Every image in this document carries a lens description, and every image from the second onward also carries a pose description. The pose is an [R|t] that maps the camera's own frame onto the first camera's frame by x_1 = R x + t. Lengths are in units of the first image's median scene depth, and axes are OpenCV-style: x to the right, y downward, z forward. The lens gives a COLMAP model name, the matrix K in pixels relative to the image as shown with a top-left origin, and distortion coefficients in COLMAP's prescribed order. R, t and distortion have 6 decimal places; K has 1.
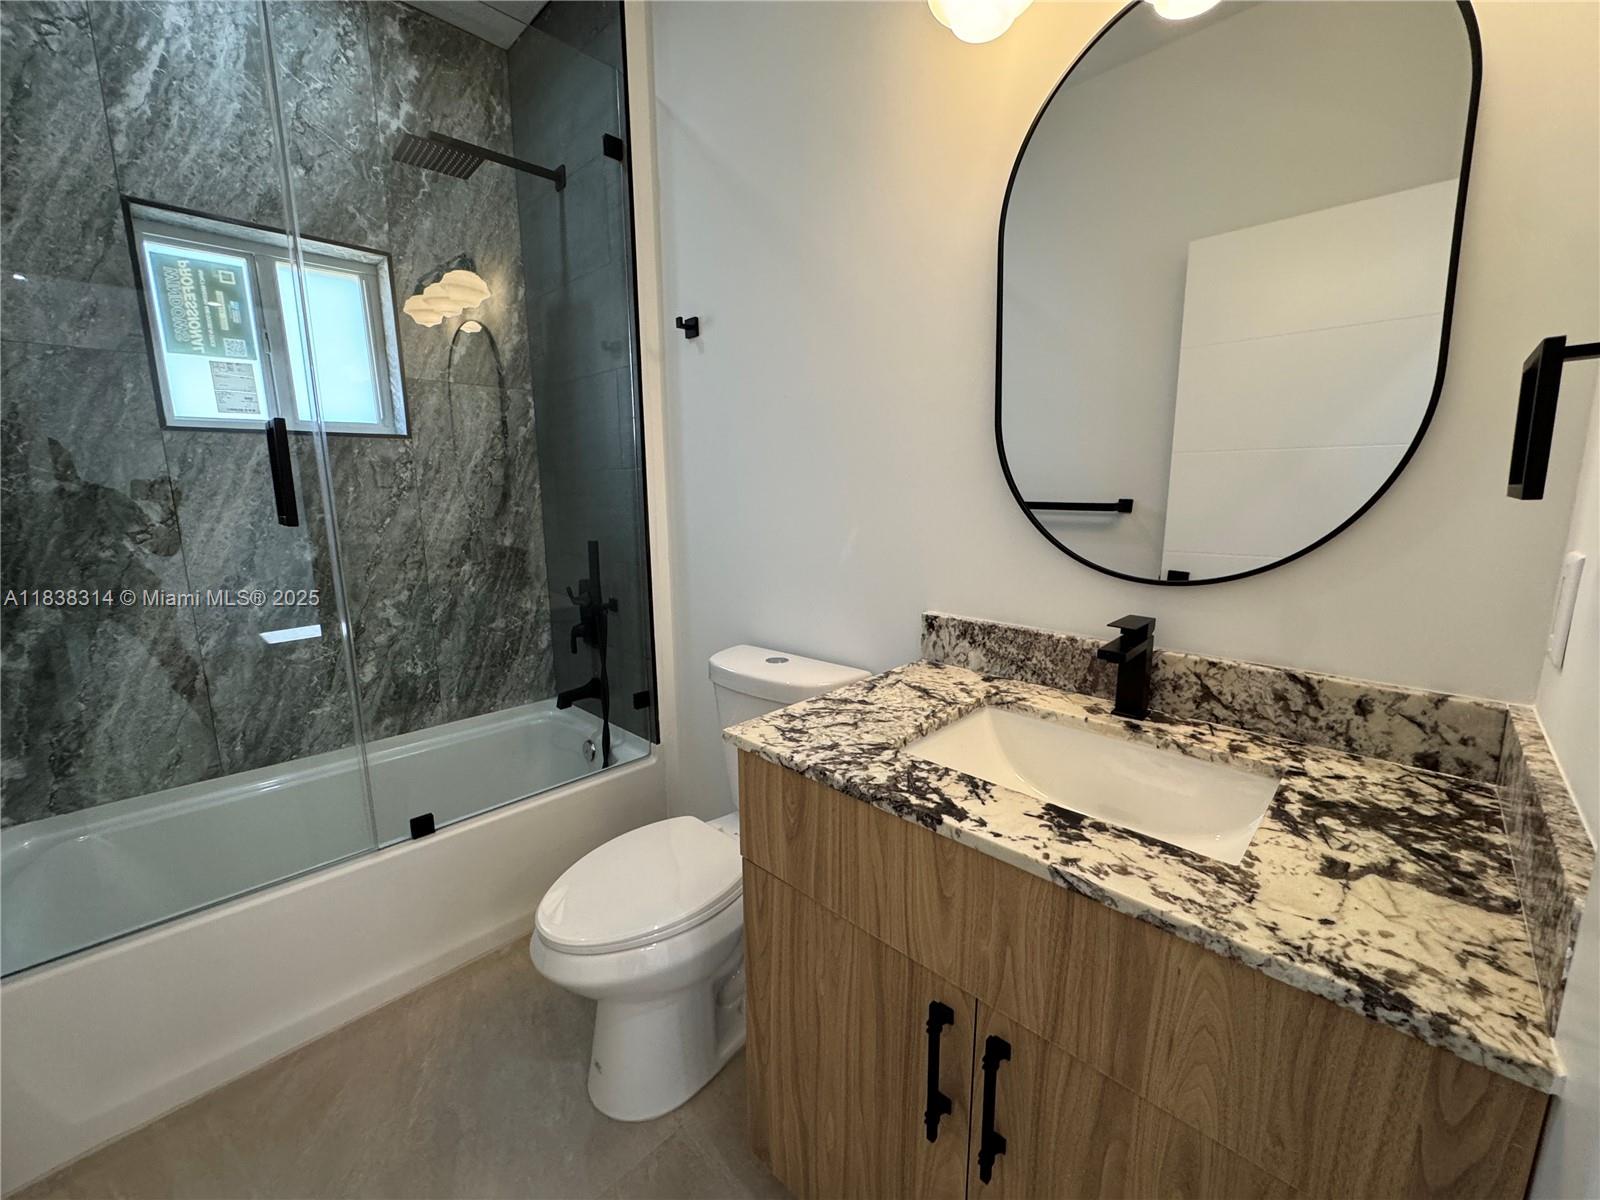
lens RADIAL K [[640.9, 0, 799.0], [0, 640.9, 599.0], [0, 0, 1]] dist [-0.005016, 0.000654]
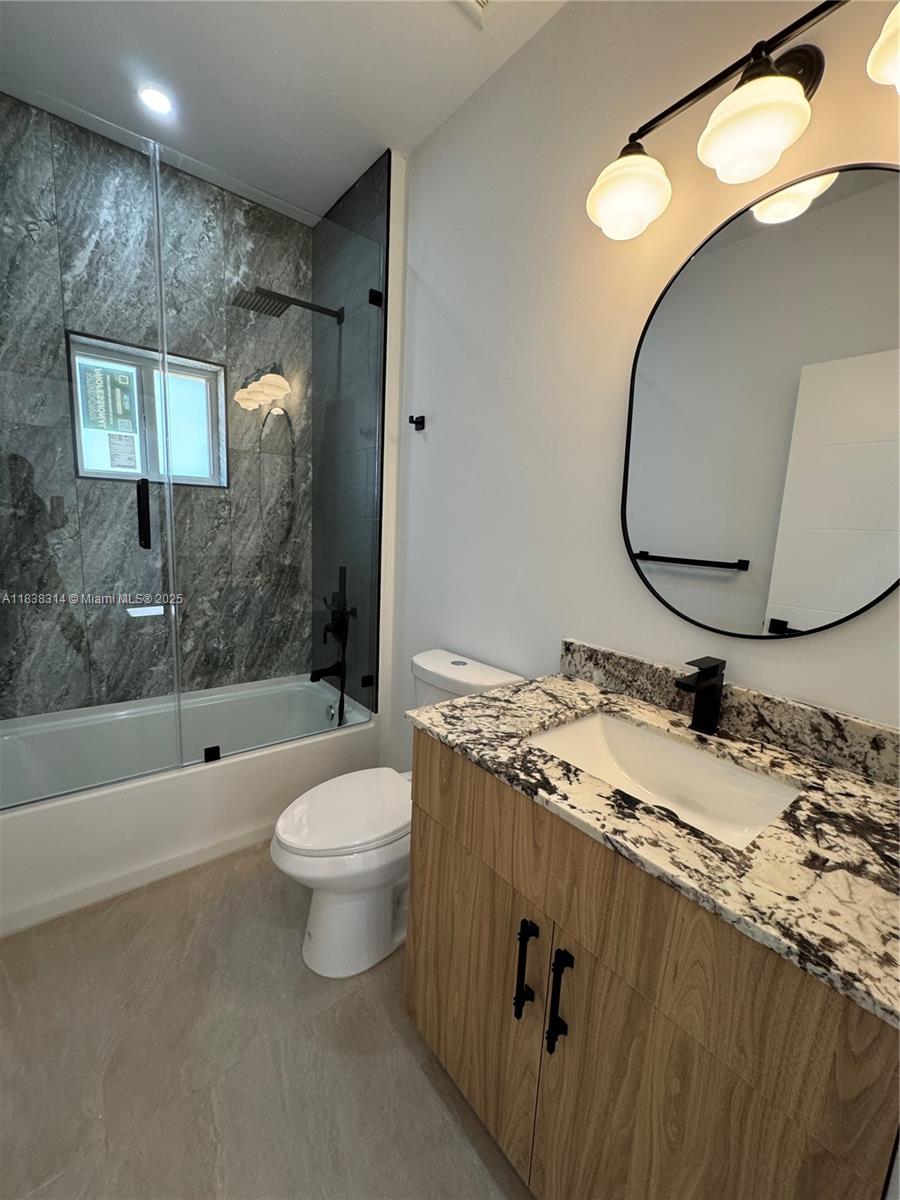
lens RADIAL K [[480.7, 0, 450.1], [0, 480.7, 598.9], [0, 0, 1]] dist [-0.005016, 0.000654]
pose [[0.990991, 0.073138, -0.112199, 0.055666], [-0.075405, 0.997023, -0.016090, -0.026653], [0.110688, 0.024405, 0.993556, -0.049875]]
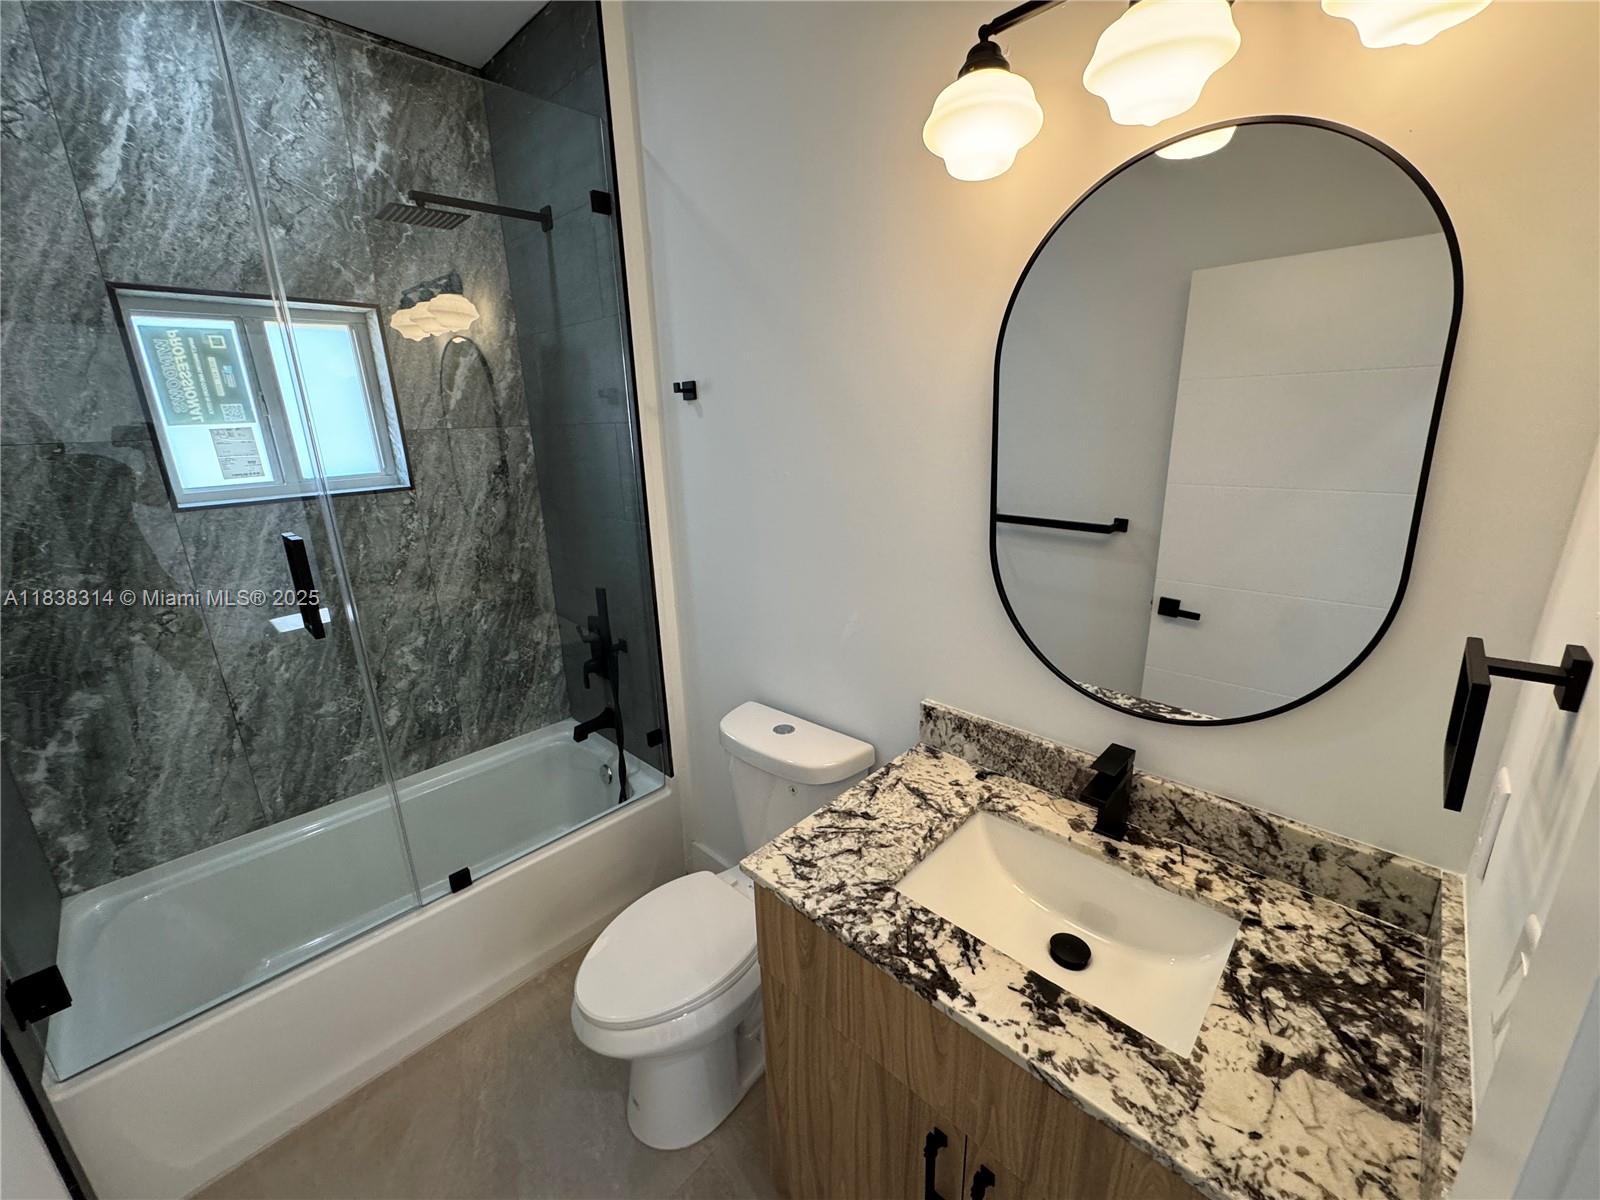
lens RADIAL K [[640.9, 0, 799.0], [0, 640.9, 599.0], [0, 0, 1]] dist [-0.005016, 0.000654]
pose [[0.999734, -0.023056, -0.000877, -0.003277], [0.023025, 0.994555, 0.101639, -0.231171], [-0.001471, -0.101632, 0.994821, -0.033075]]
